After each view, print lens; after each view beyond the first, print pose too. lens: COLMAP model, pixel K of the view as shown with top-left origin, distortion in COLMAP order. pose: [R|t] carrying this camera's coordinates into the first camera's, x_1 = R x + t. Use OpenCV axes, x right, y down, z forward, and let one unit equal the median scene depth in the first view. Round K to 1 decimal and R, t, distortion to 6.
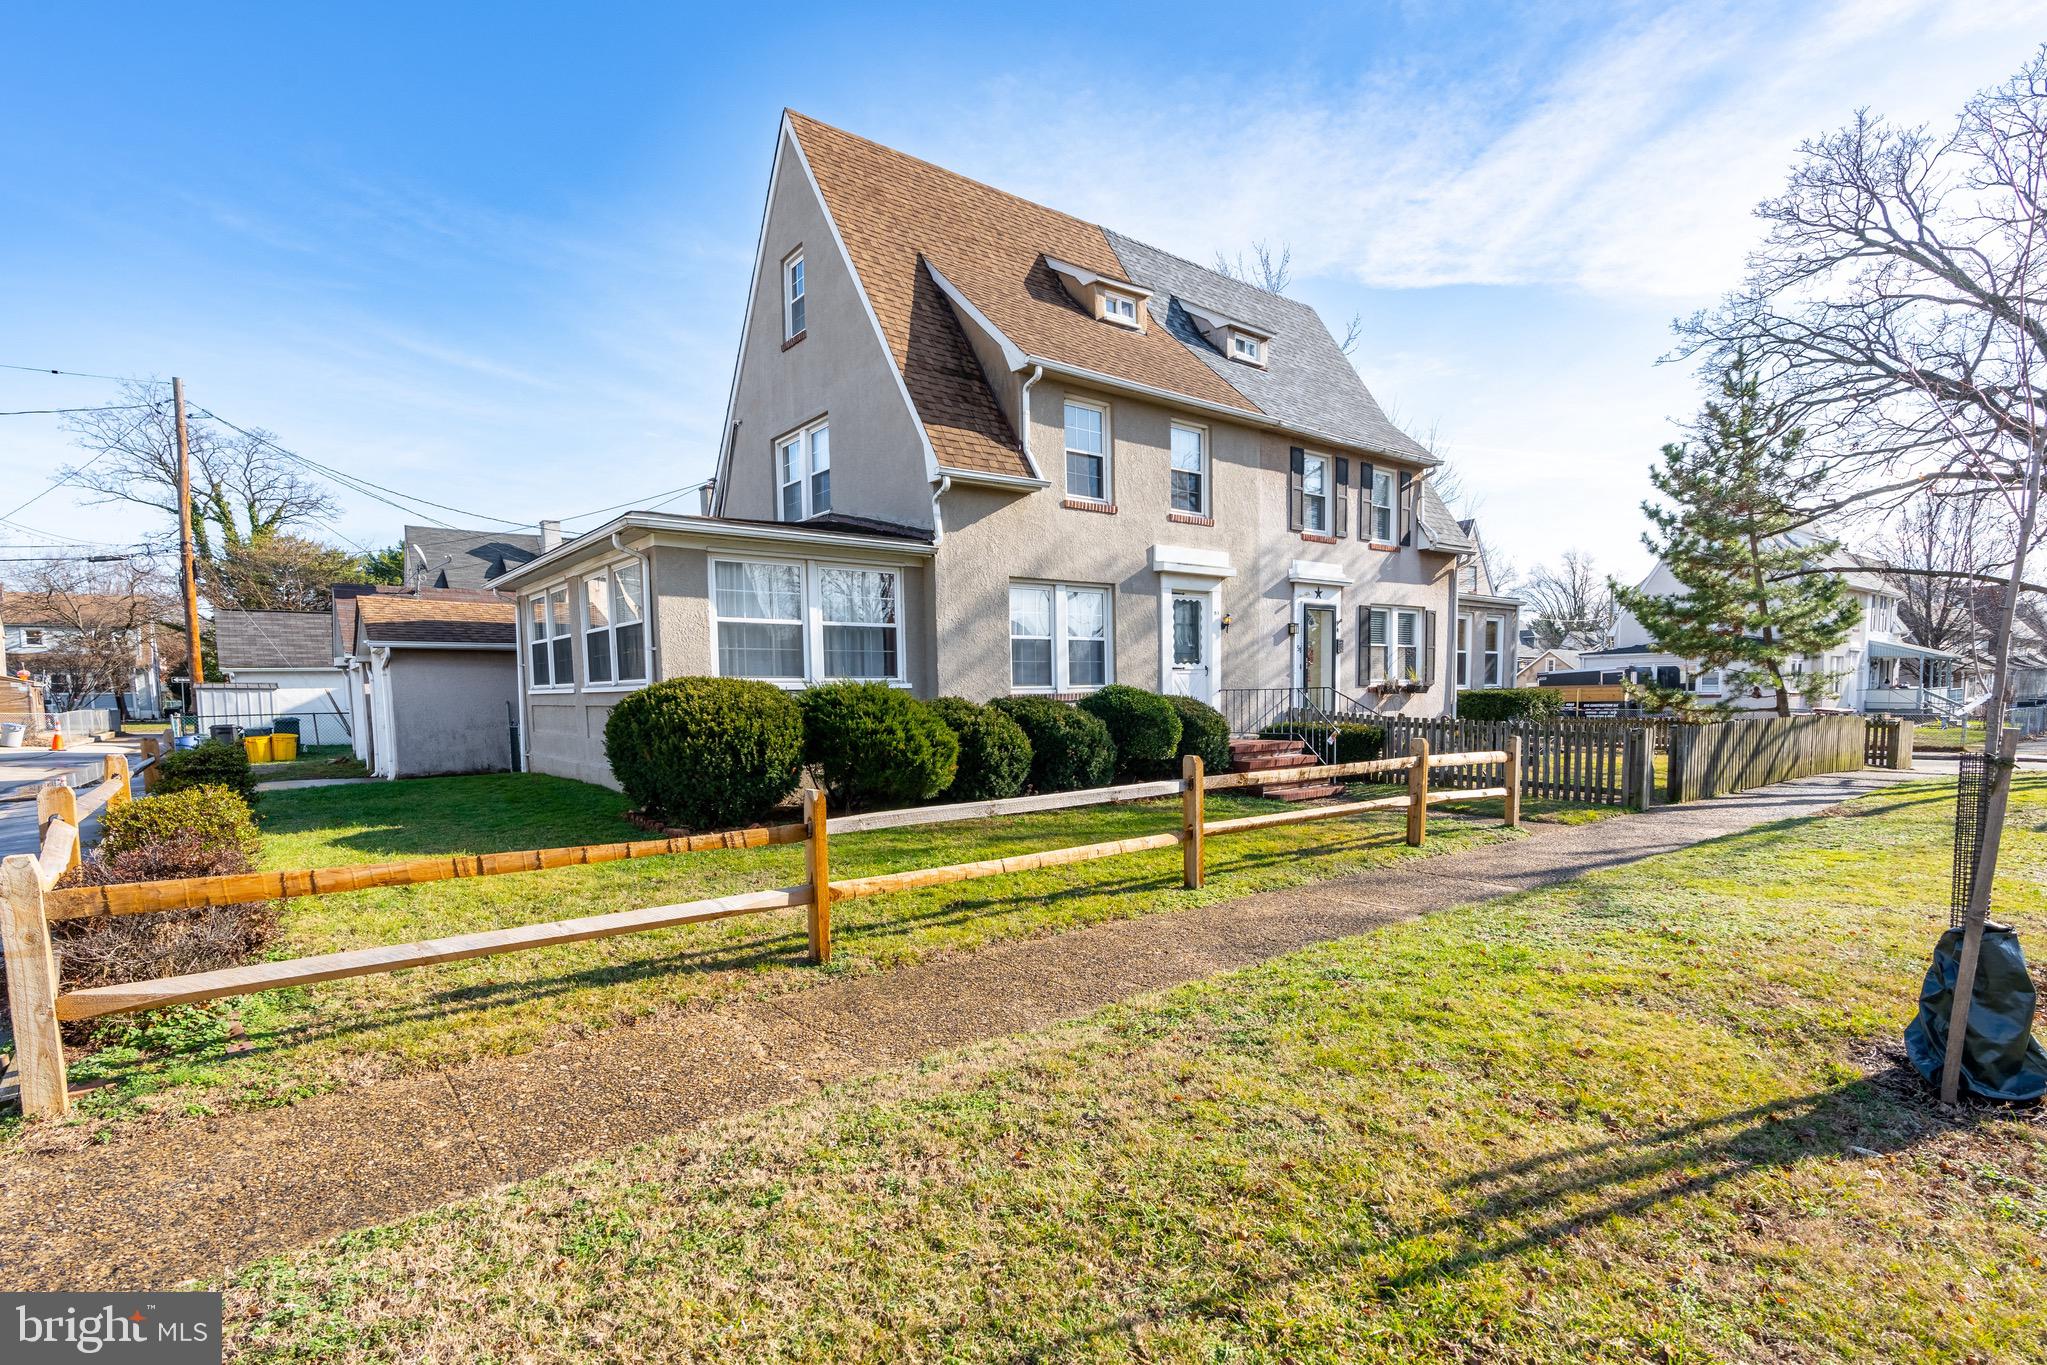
lens RADIAL K [[995.9, 0, 1017.2], [0, 995.9, 768.9], [0, 0, 1]] dist [0.000617, 0.000581]
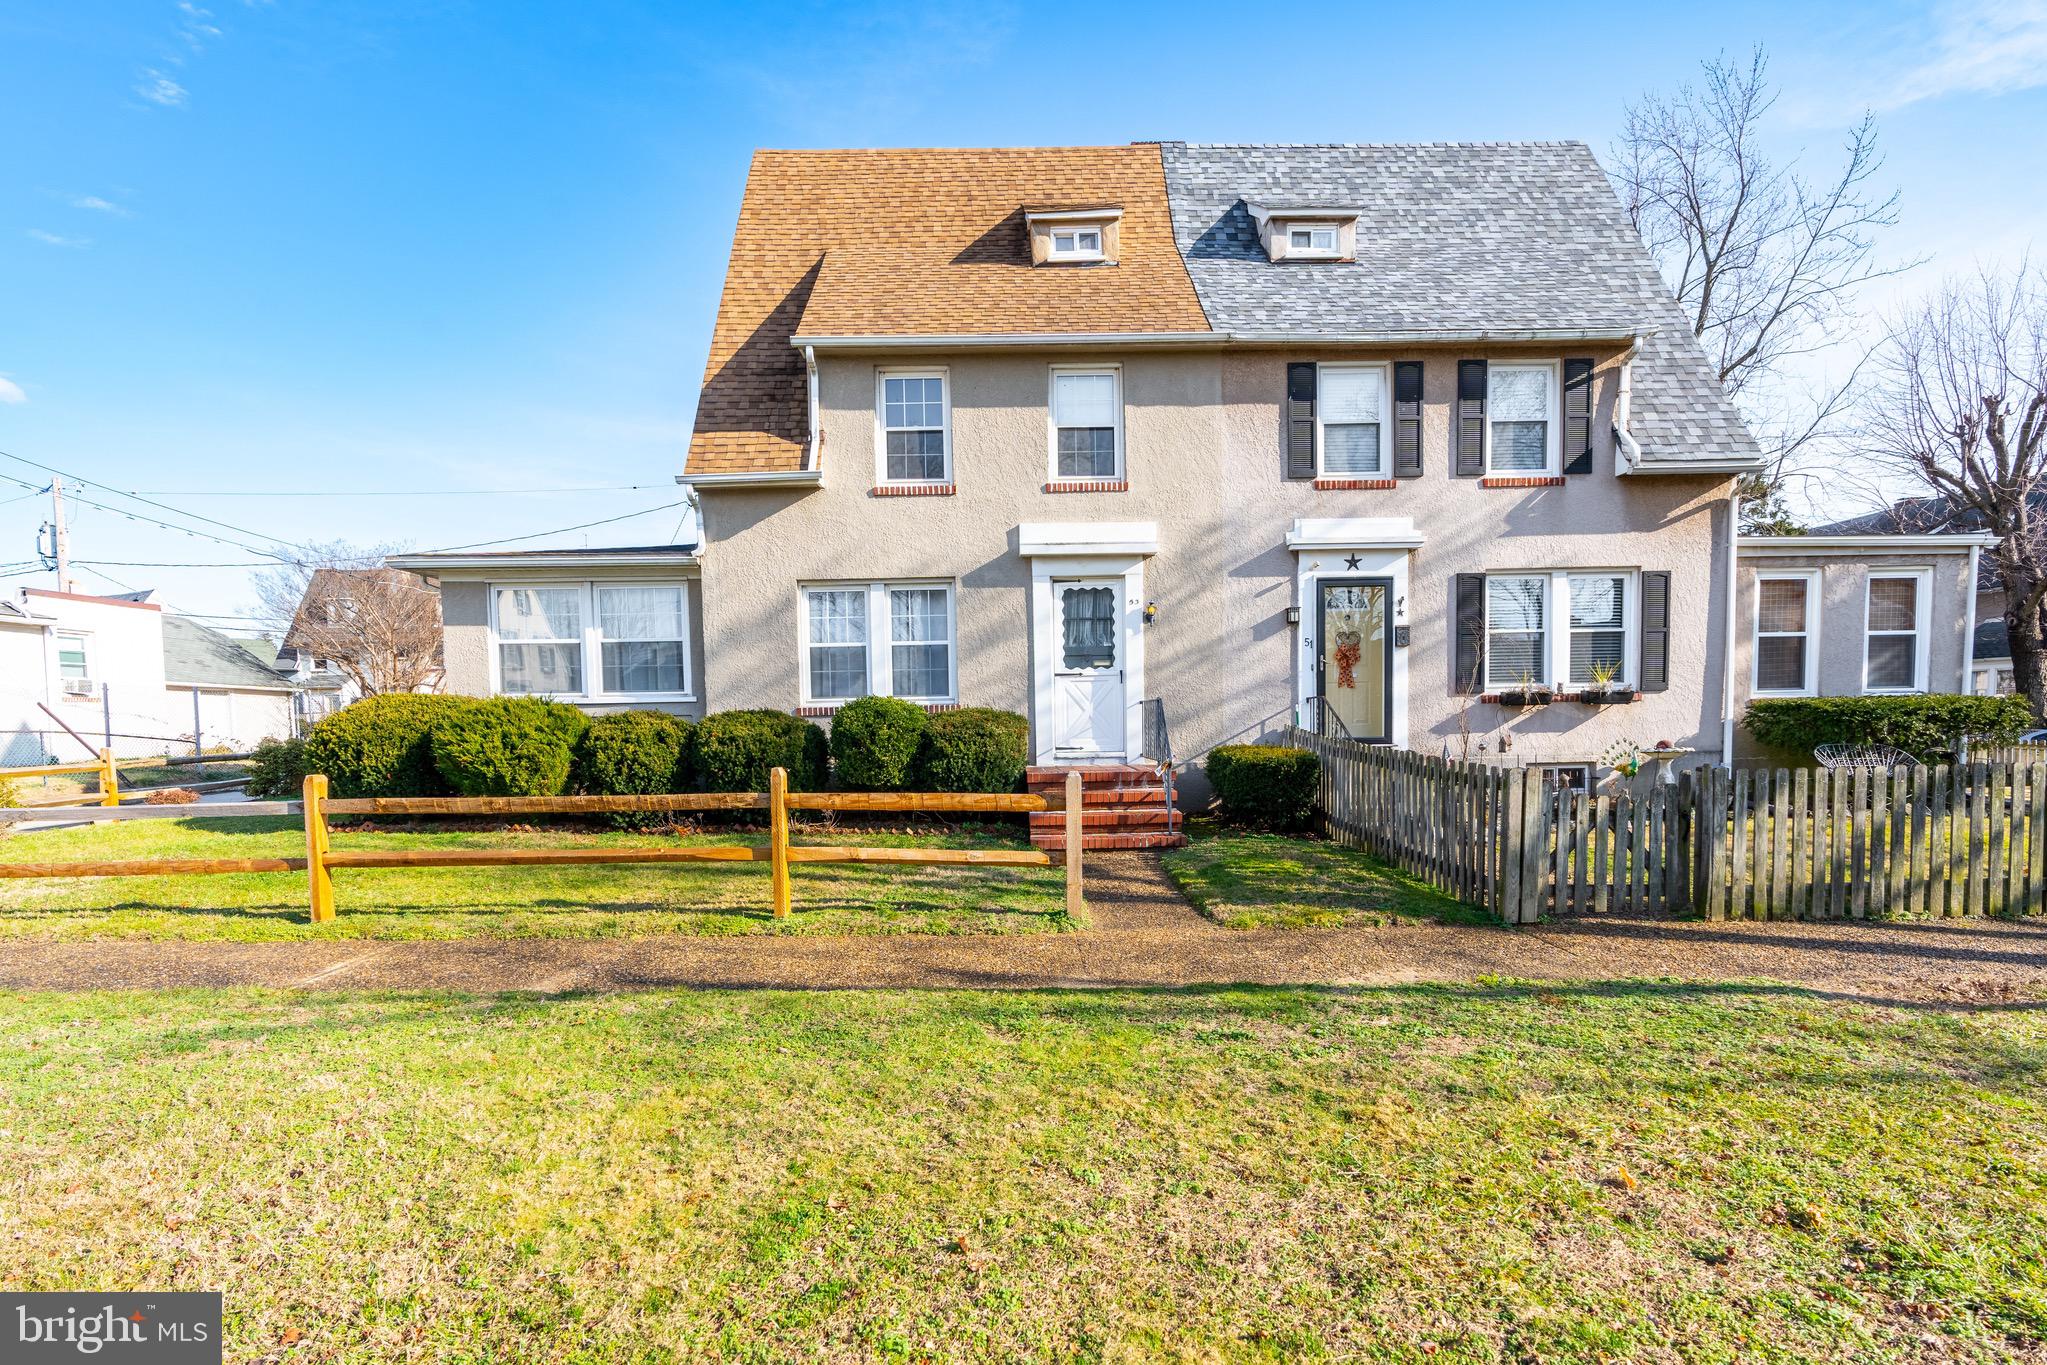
lens RADIAL K [[996.9, 0, 1022.8], [0, 996.9, 770.4], [0, 0, 1]] dist [-0.001531, -0.000117]
pose [[0.788269, 0.034238, -0.614378, 0.590809], [-0.043725, 0.999044, -0.000427, -0.021080], [0.613776, 0.027200, 0.789012, 0.327881]]
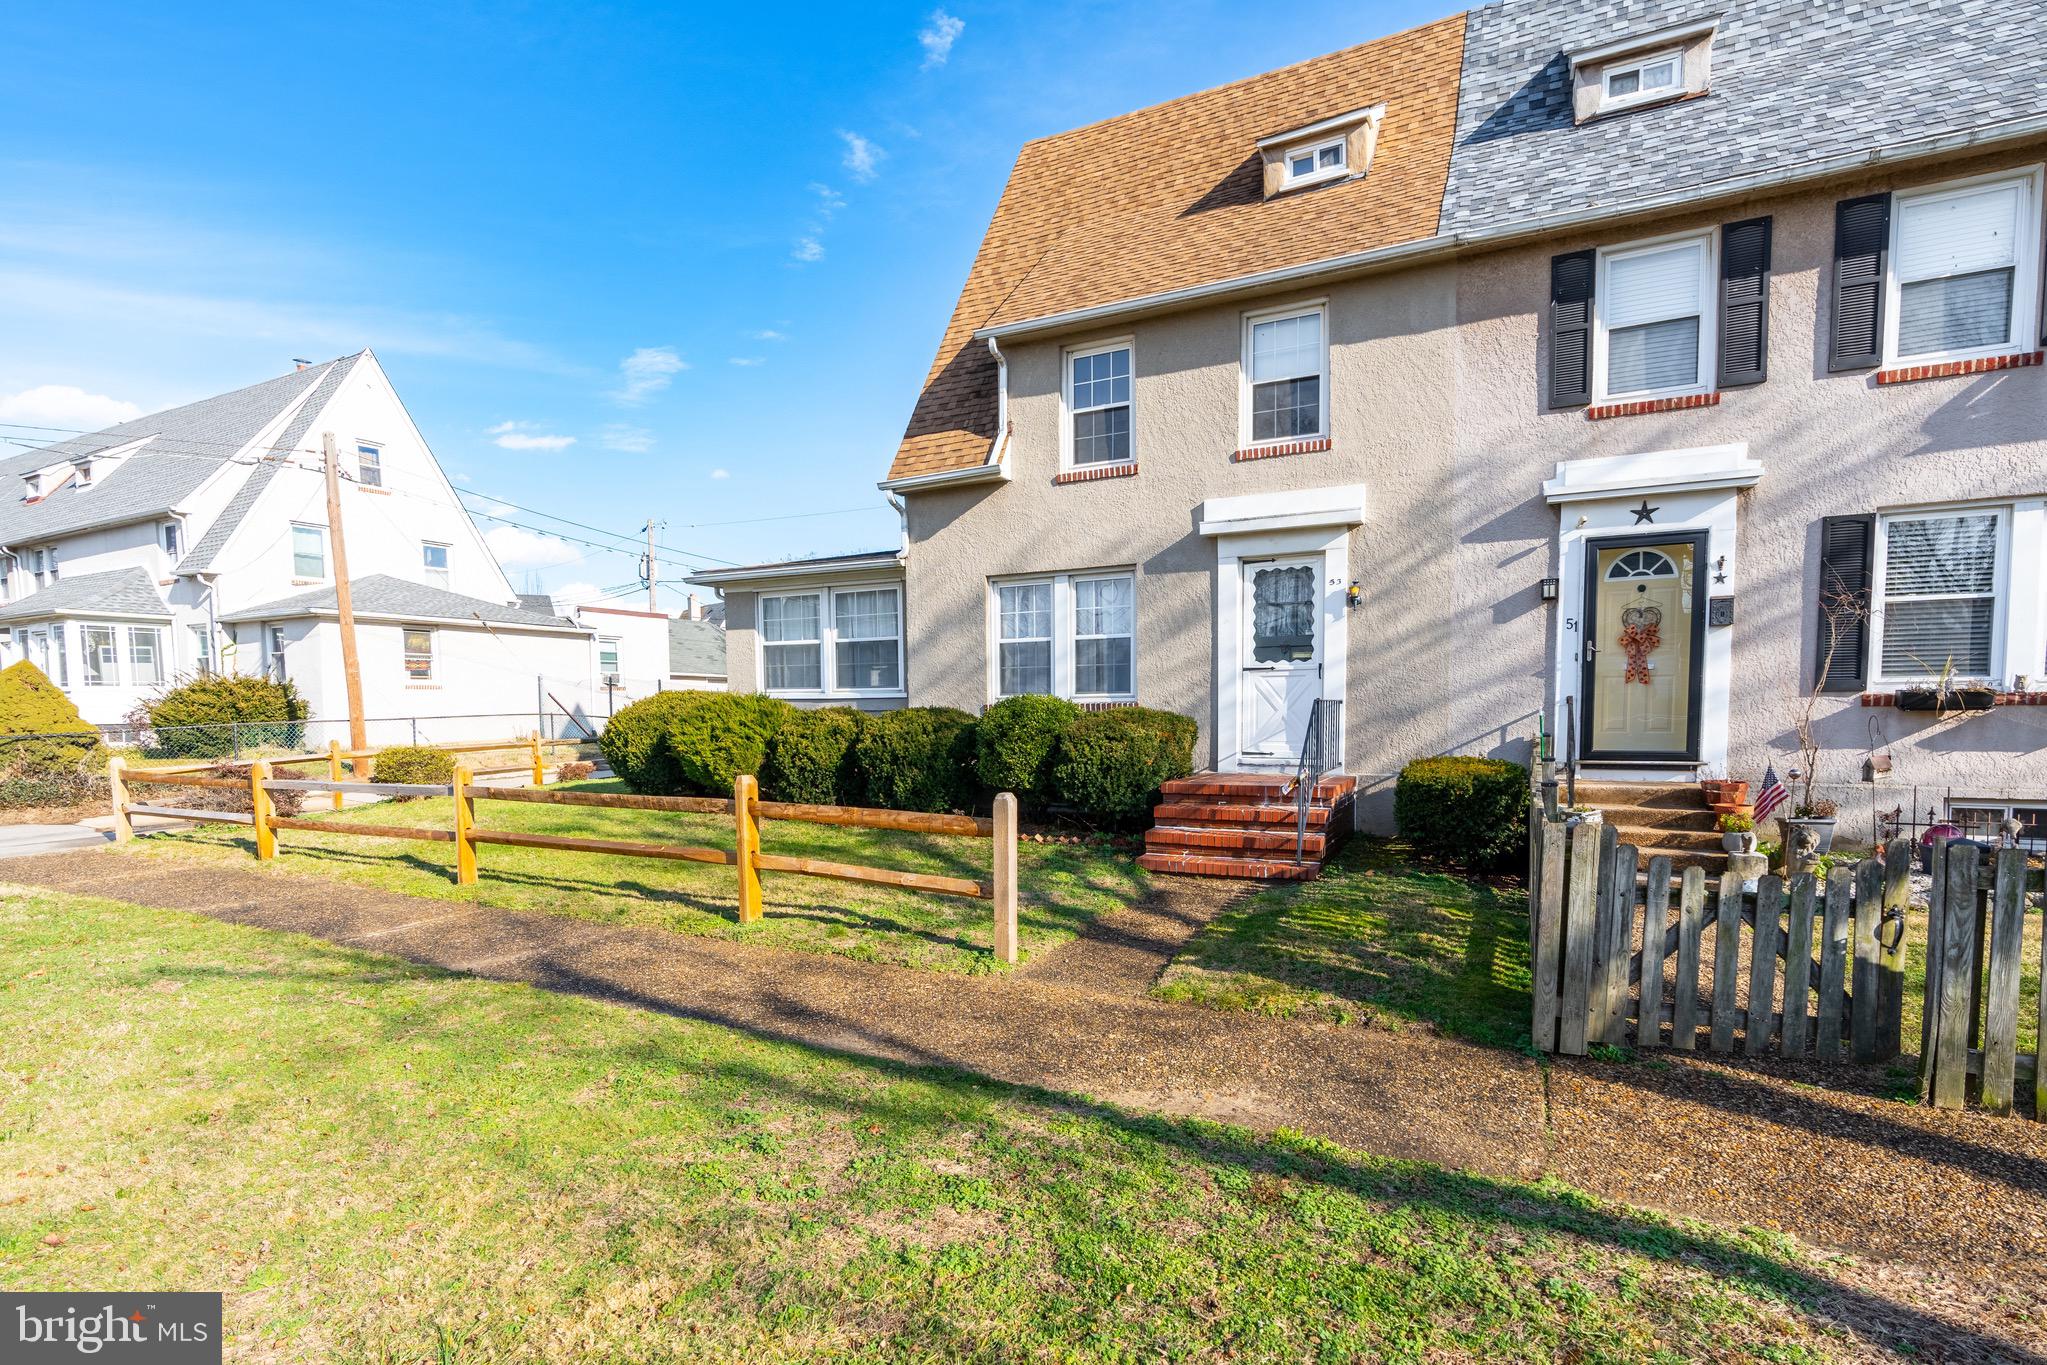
lens RADIAL K [[995.9, 0, 1017.2], [0, 995.9, 768.9], [0, 0, 1]] dist [0.000617, 0.000581]
pose [[0.411845, 0.069058, -0.908633, 0.688080], [-0.069408, 0.996605, 0.044284, -0.047743], [0.908607, 0.044829, 0.415240, 0.528557]]
